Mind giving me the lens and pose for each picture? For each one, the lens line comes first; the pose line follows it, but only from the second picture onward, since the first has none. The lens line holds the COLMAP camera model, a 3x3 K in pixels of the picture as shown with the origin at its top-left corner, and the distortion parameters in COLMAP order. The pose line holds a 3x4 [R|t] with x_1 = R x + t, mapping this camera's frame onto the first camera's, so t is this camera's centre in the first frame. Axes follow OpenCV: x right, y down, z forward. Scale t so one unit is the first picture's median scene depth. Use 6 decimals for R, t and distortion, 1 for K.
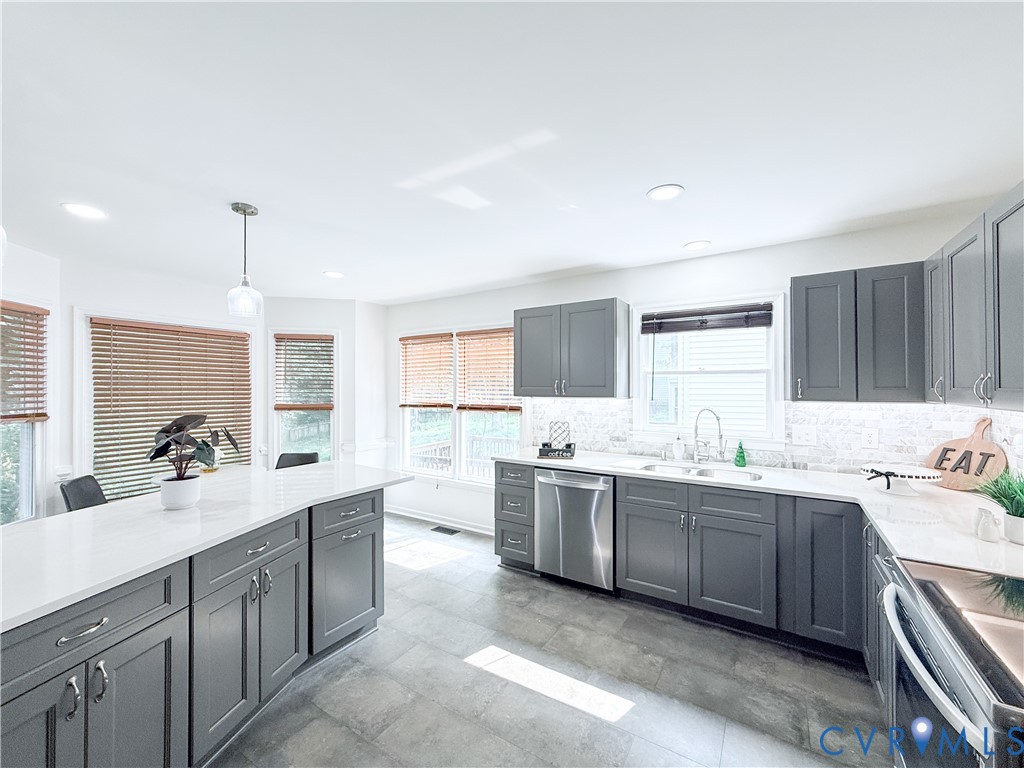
lens RADIAL K [[410.7, 0, 512.0], [0, 410.7, 384.0], [0, 0, 1]] dist [0.000456, 0.000050]
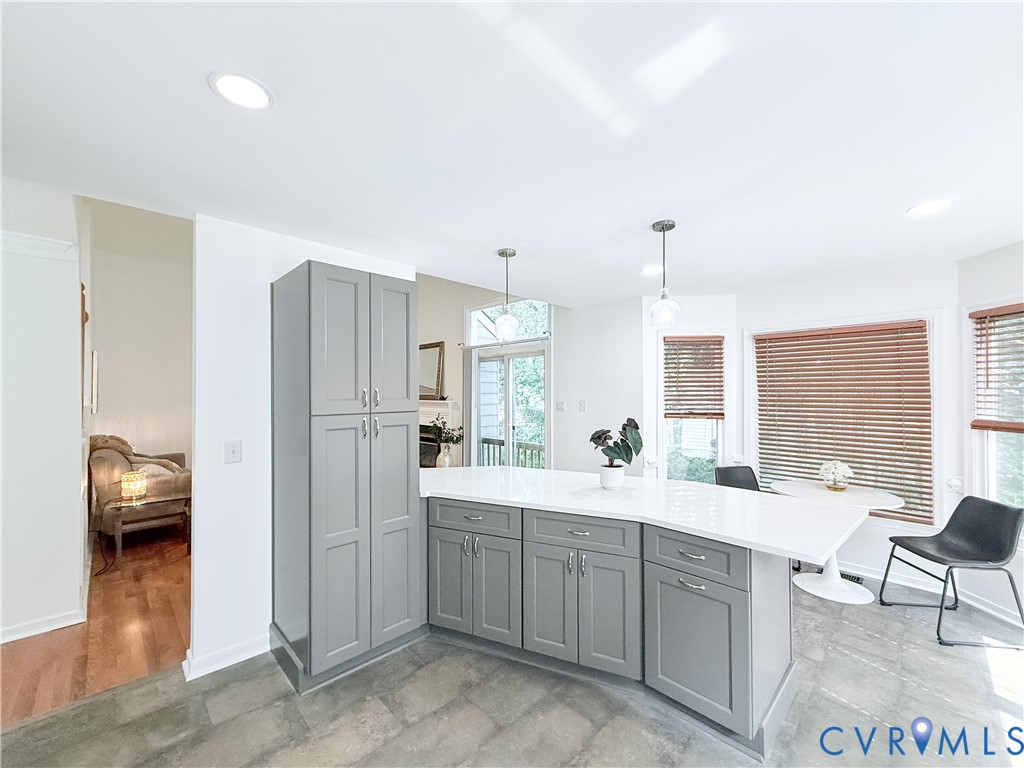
lens RADIAL K [[415.0, 0, 511.7], [0, 415.0, 390.5], [0, 0, 1]] dist [0.002270, 0.000232]
pose [[-0.225284, -0.004642, -0.974282, 0.489115], [0.011759, 0.999903, -0.007483, -0.002356], [0.974222, -0.013142, -0.225208, 0.891116]]
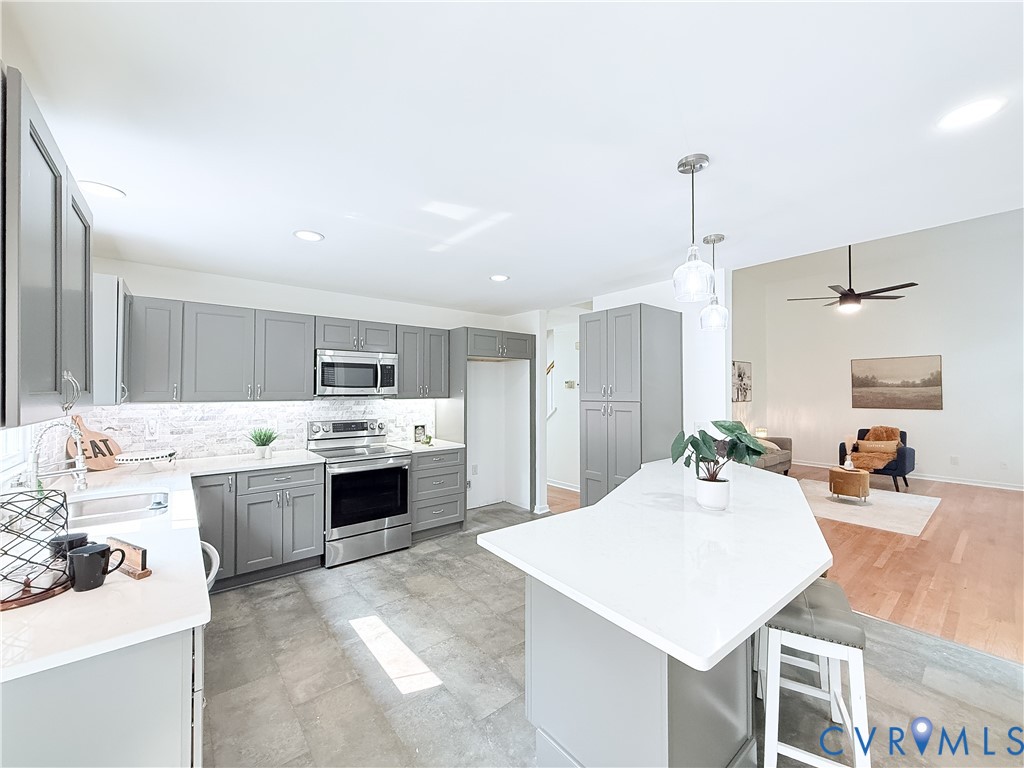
lens RADIAL K [[410.7, 0, 512.0], [0, 410.7, 384.0], [0, 0, 1]] dist [0.000456, 0.000050]
pose [[-0.950881, 0.006992, 0.309477, -0.578927], [-0.001070, 0.999665, -0.025872, 0.014078], [-0.309554, -0.024932, -0.950555, 1.914263]]
